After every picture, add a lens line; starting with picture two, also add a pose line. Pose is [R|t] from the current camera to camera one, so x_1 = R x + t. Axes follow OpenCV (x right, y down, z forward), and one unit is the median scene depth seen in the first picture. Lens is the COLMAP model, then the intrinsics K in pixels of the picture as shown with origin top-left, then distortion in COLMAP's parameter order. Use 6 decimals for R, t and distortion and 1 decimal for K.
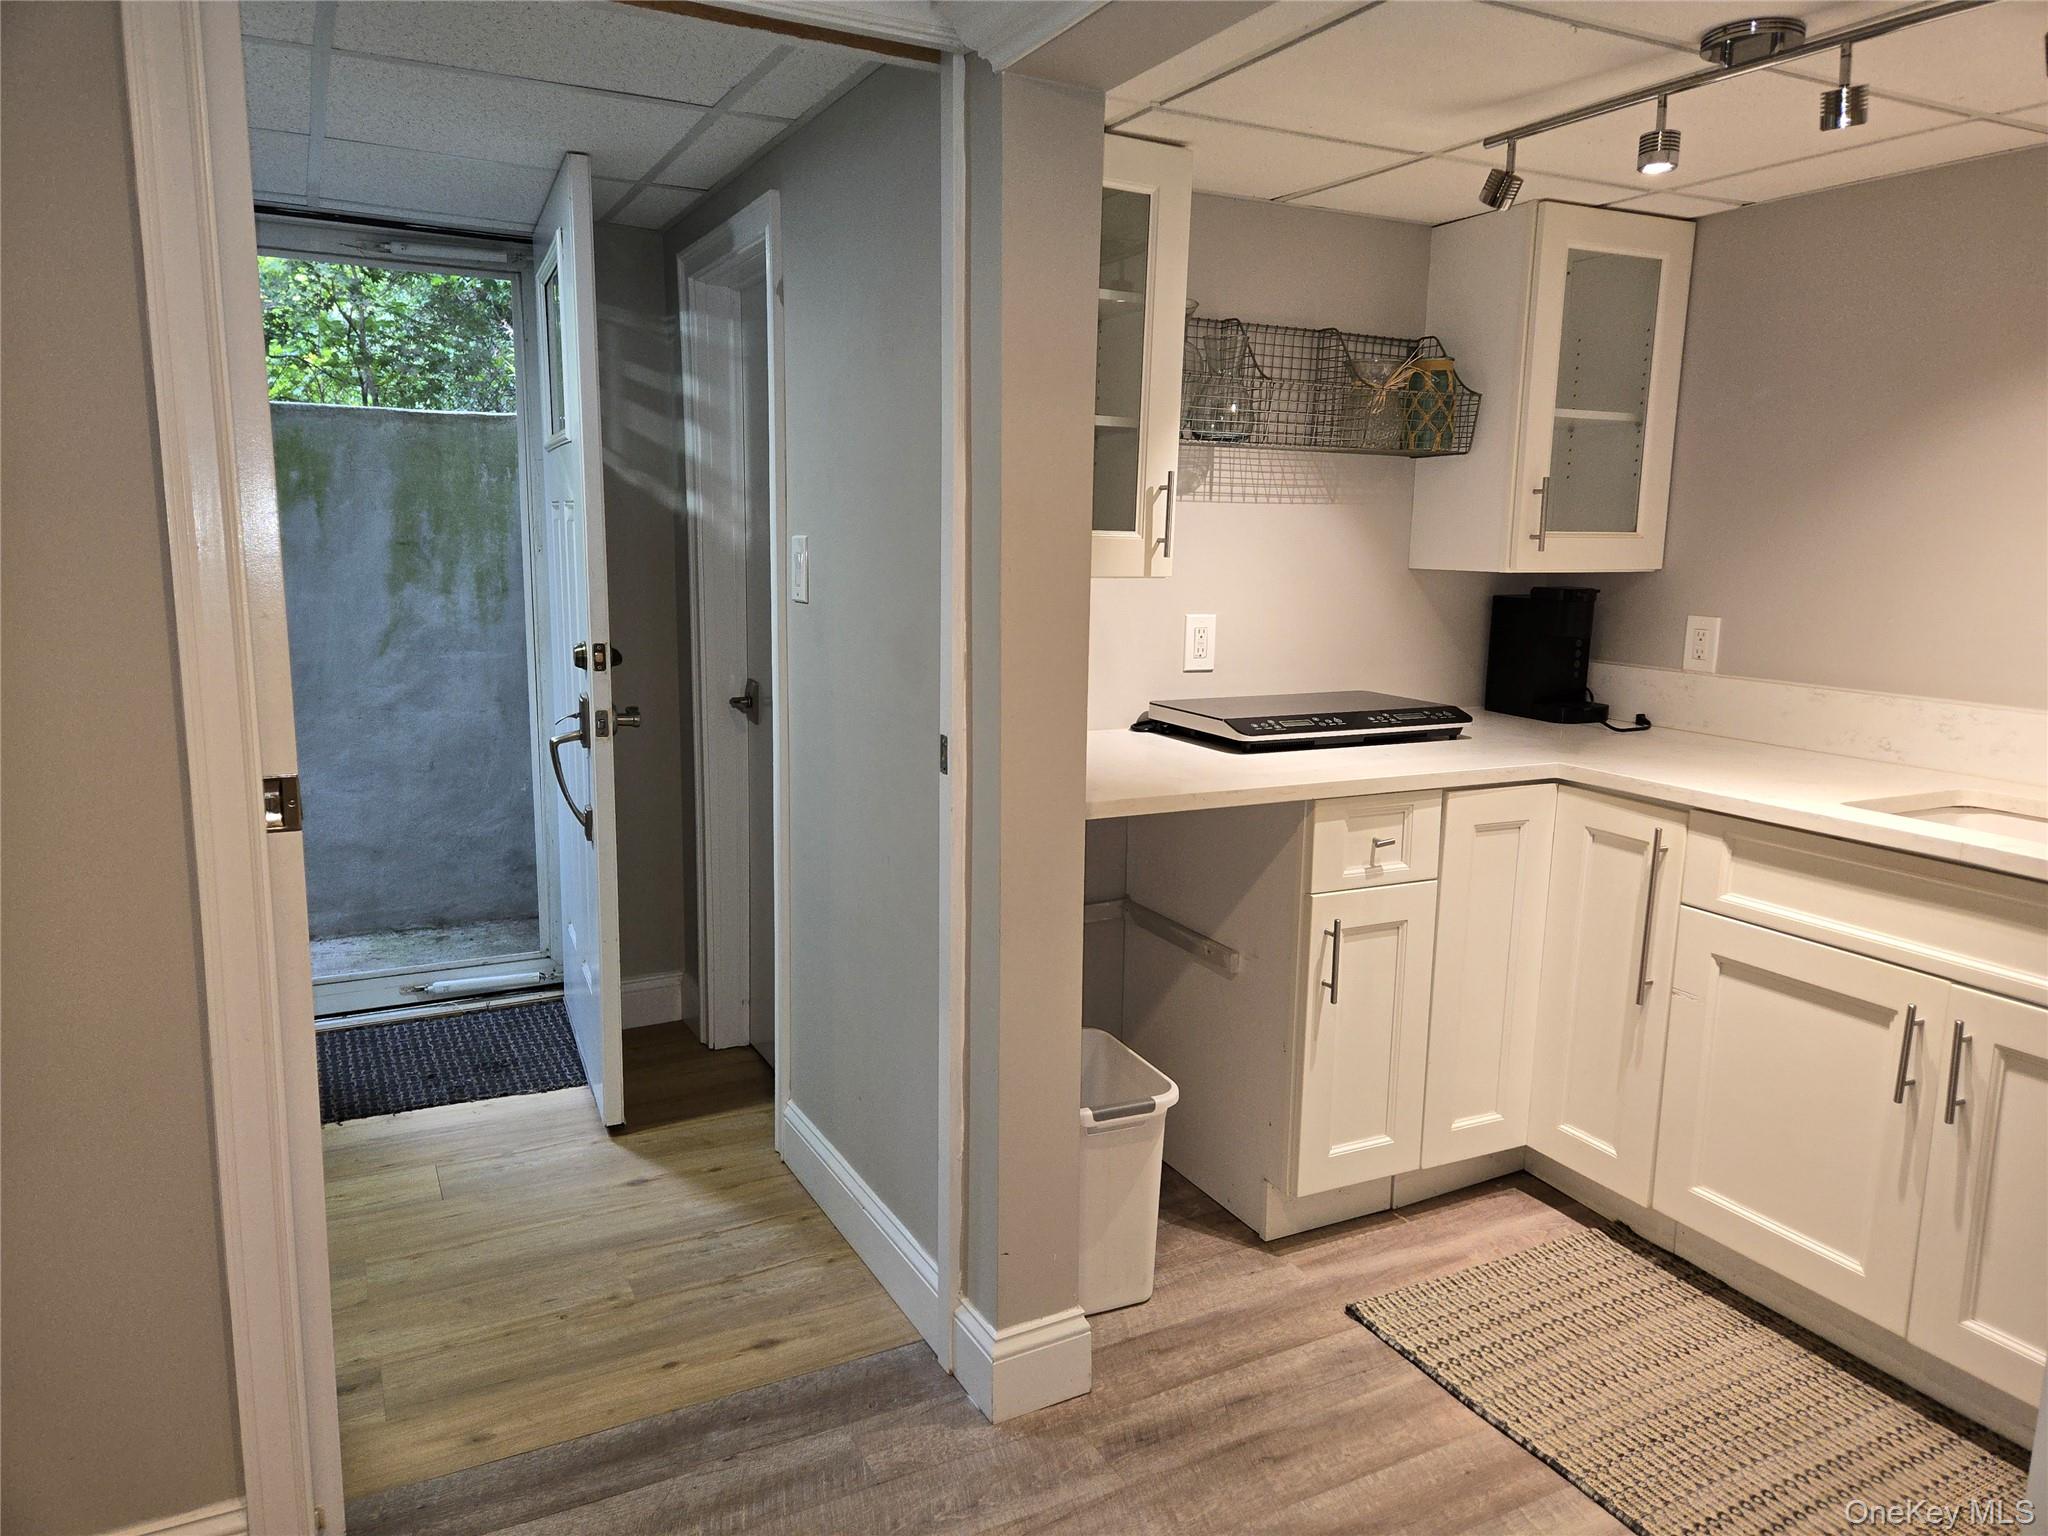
lens RADIAL K [[1376.5, 0, 1024.4], [0, 1376.5, 773.6], [0, 0, 1]] dist [0.089146, -0.040910]
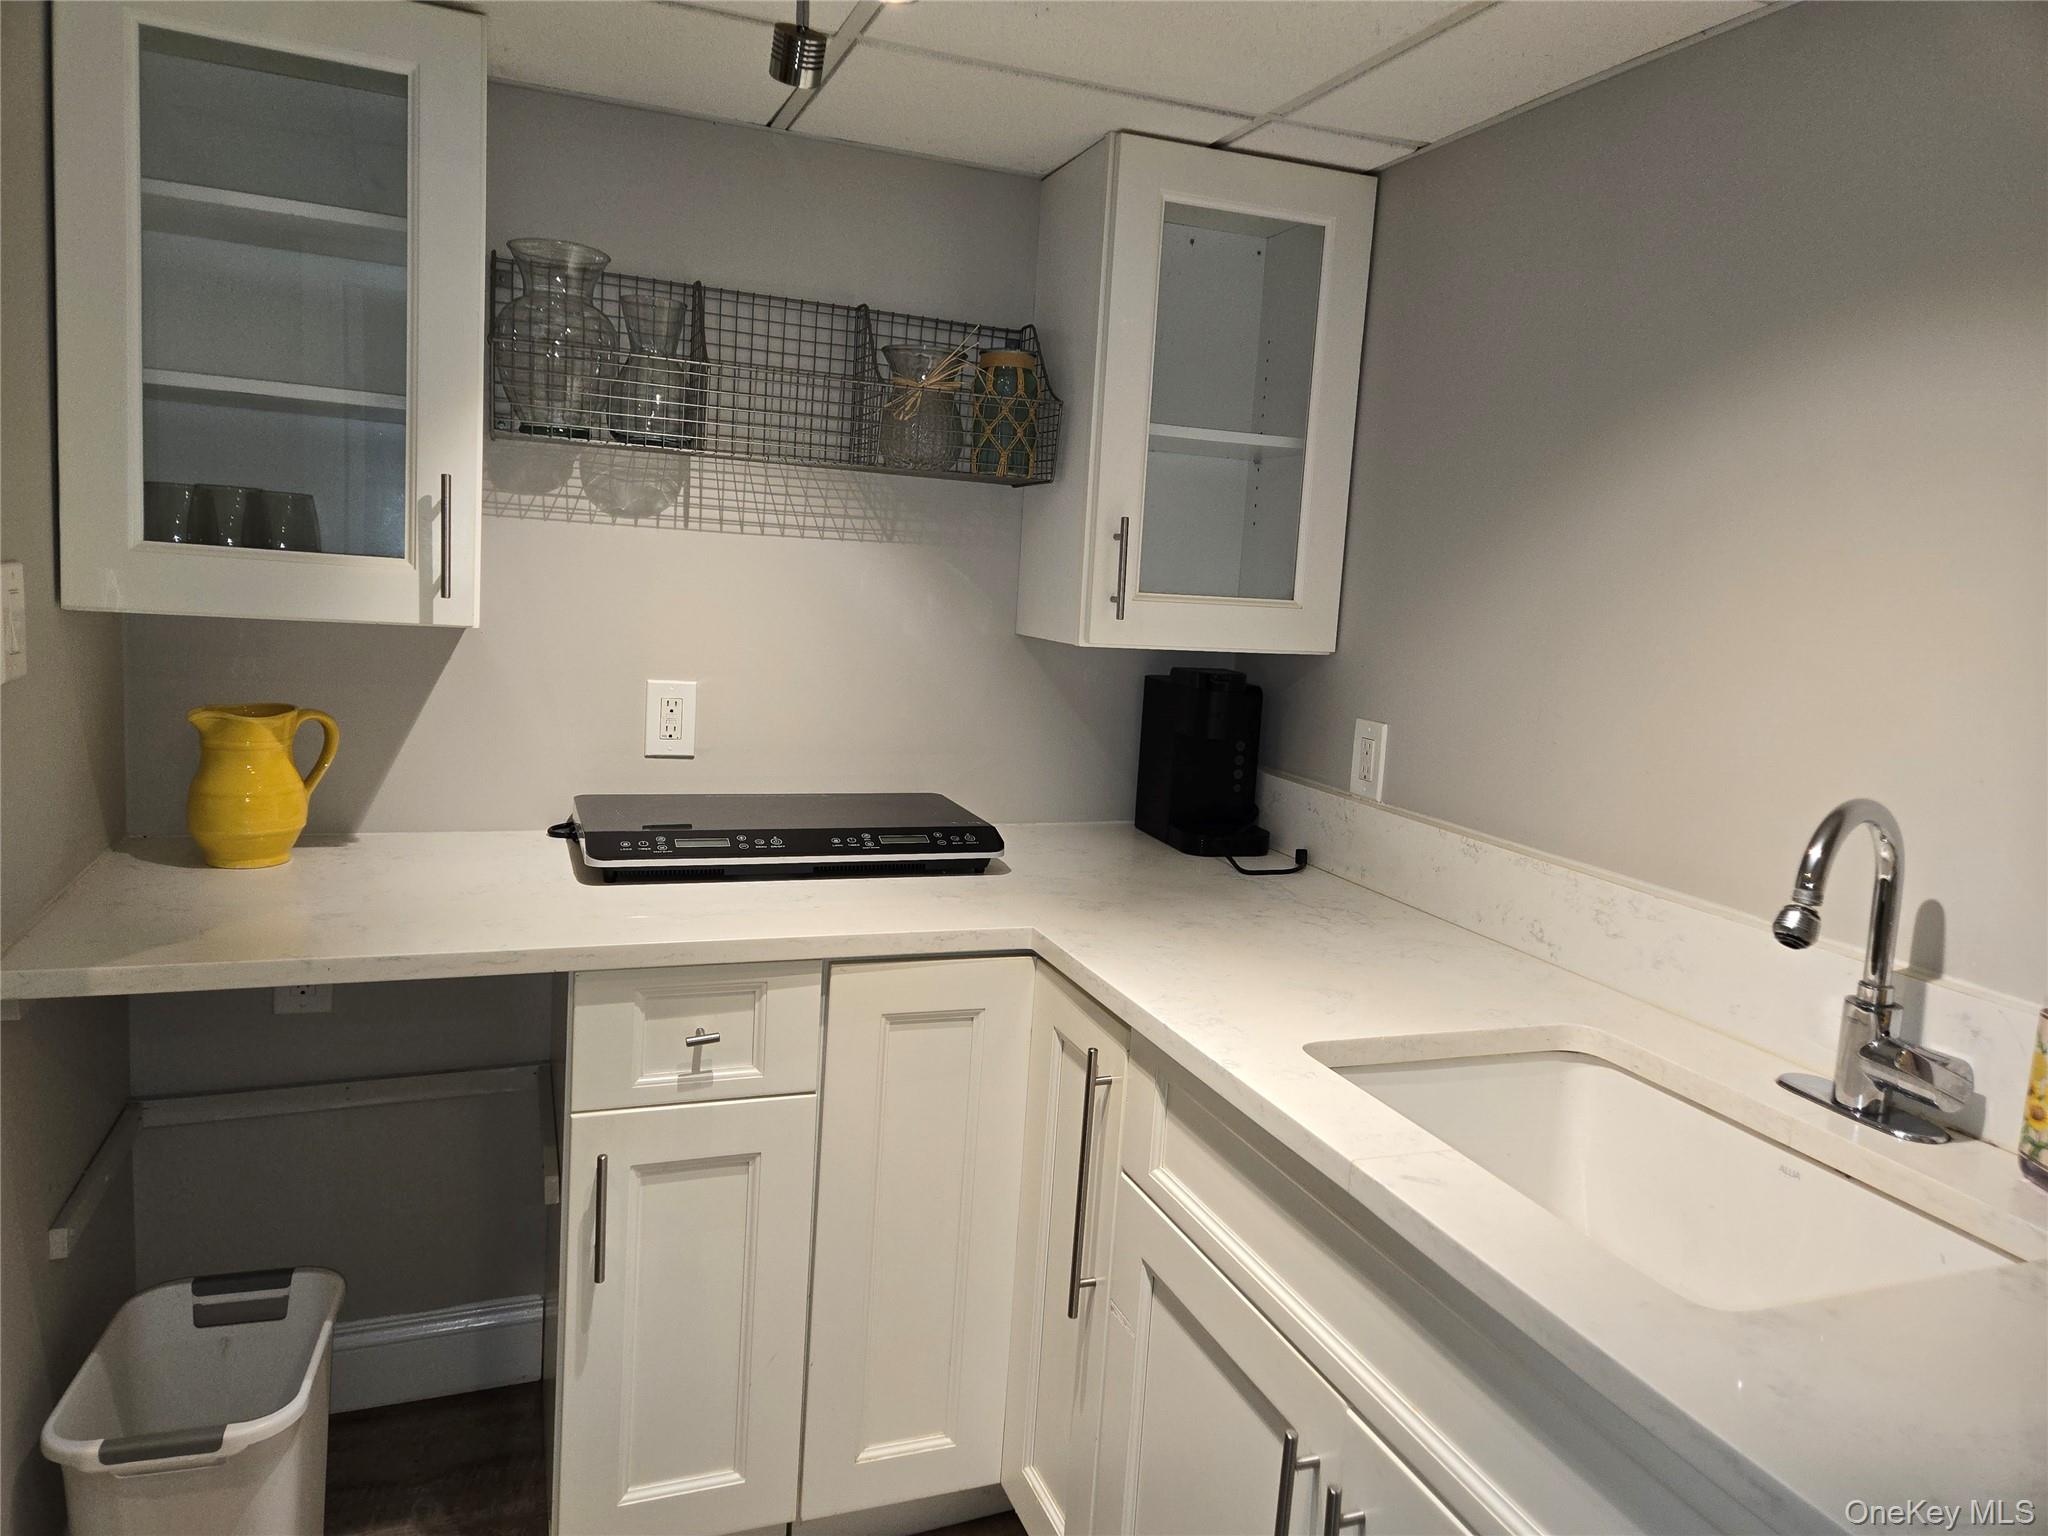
lens RADIAL K [[1356.4, 0, 1024.0], [0, 1356.4, 768.0], [0, 0, 1]] dist [0.089265, -0.077010]
pose [[0.991956, 0.057054, -0.112999, 0.403659], [-0.060769, 0.997710, -0.029700, -0.059006], [0.111045, 0.036328, 0.993151, 0.301325]]
